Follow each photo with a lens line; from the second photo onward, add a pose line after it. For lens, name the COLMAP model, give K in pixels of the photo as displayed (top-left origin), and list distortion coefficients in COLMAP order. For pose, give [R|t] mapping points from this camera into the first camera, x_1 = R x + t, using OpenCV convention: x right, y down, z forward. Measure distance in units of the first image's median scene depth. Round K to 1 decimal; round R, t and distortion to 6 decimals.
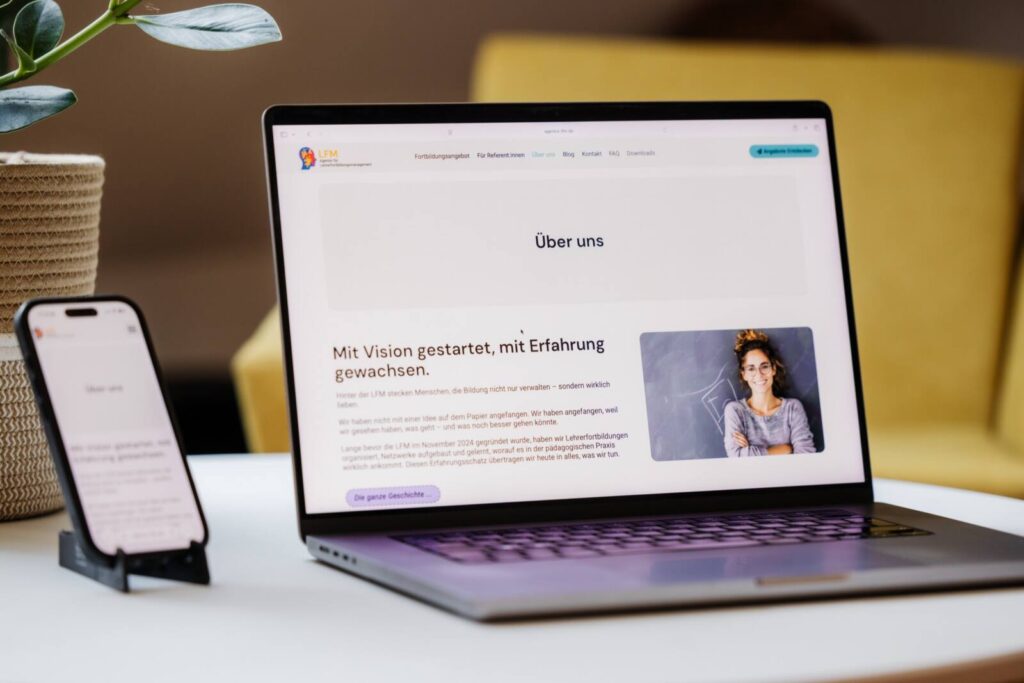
lens RADIAL K [[3722.0, 0, 528.8], [0, 3722.0, 379.9], [0, 0, 1]] dist [-0.106571, 1.083284]
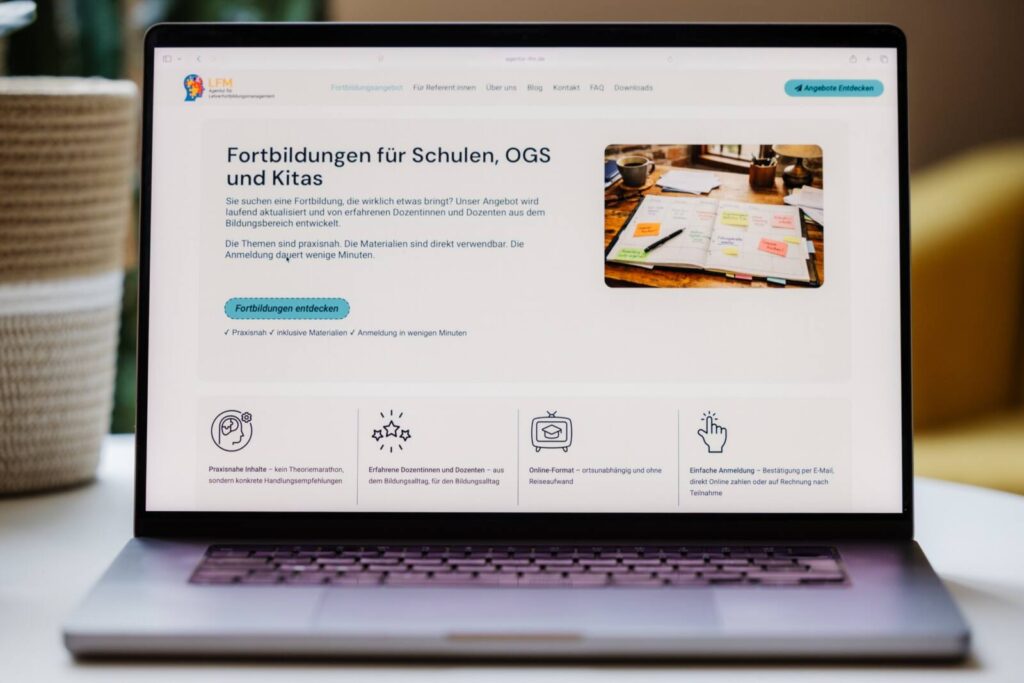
lens RADIAL K [[3722.0, 0, 528.8], [0, 3722.0, 379.9], [0, 0, 1]] dist [-0.106571, 1.083284]
pose [[0.910222, 0.044110, -0.411764, 0.342011], [-0.039920, 0.999026, 0.018775, -0.012162], [0.412192, -0.000652, 0.911097, 0.259606]]
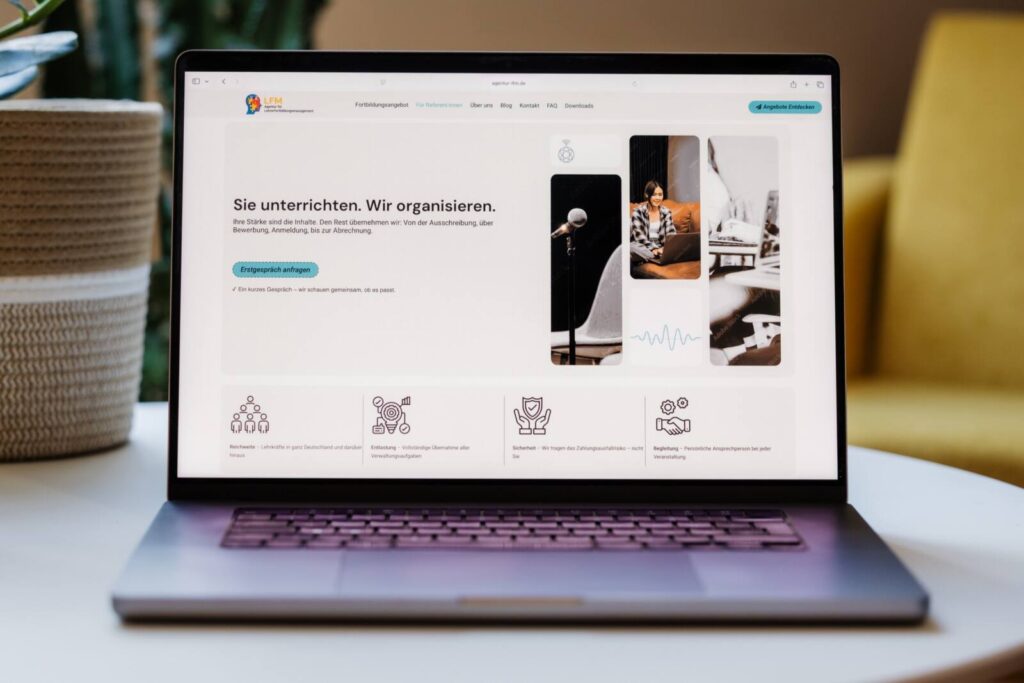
lens RADIAL K [[2727.0, 0, 512.0], [0, 2727.0, 341.5], [0, 0, 1]] dist [0.012513, -0.326194]
pose [[0.924527, 0.048324, -0.378041, 0.267405], [-0.043220, 0.998824, 0.021980, -0.017154], [0.378658, -0.003983, 0.925528, 0.364355]]
